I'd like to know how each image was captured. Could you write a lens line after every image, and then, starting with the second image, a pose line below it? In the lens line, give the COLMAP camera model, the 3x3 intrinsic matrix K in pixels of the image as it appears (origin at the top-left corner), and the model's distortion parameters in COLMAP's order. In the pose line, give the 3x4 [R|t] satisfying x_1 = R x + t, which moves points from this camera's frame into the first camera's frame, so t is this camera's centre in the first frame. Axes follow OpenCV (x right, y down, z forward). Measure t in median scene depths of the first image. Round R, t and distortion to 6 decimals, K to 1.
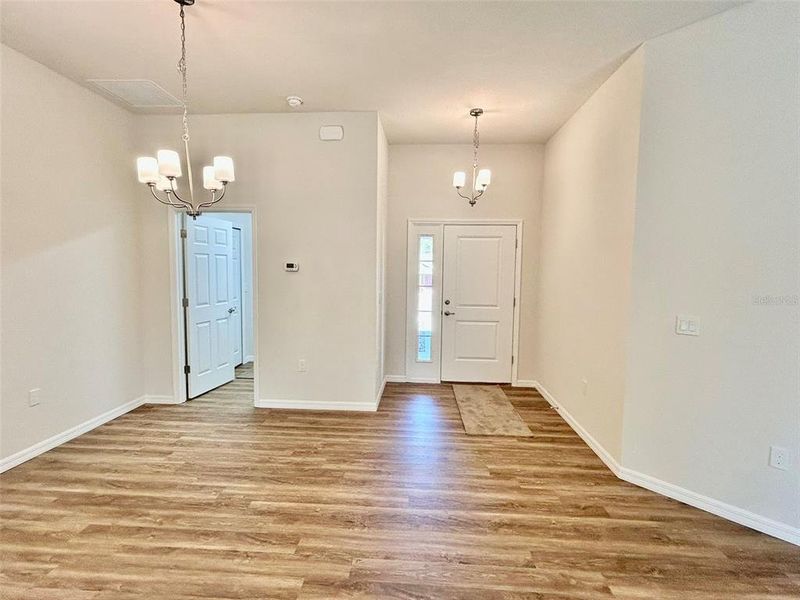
lens RADIAL K [[323.1, 0, 400.0], [0, 323.1, 300.0], [0, 0, 1]] dist [-0.000924, -0.000143]
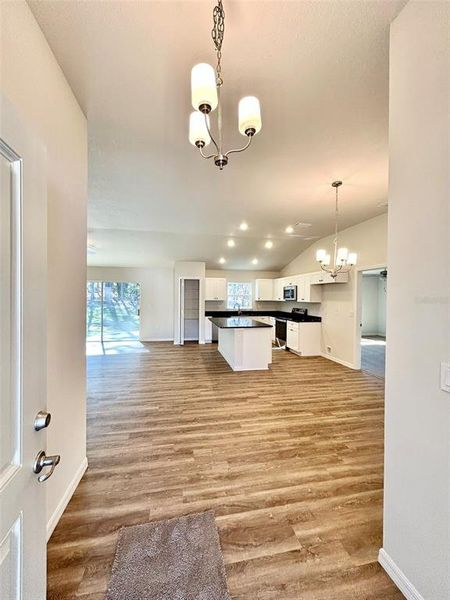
lens RADIAL K [[242.3, 0, 225.0], [0, 242.3, 300.0], [0, 0, 1]] dist [-0.000924, -0.000143]
pose [[-0.956716, -0.016046, -0.290580, 0.475675], [-0.047675, 0.993631, 0.102097, -0.193598], [0.287091, 0.111531, -0.951388, 2.014926]]
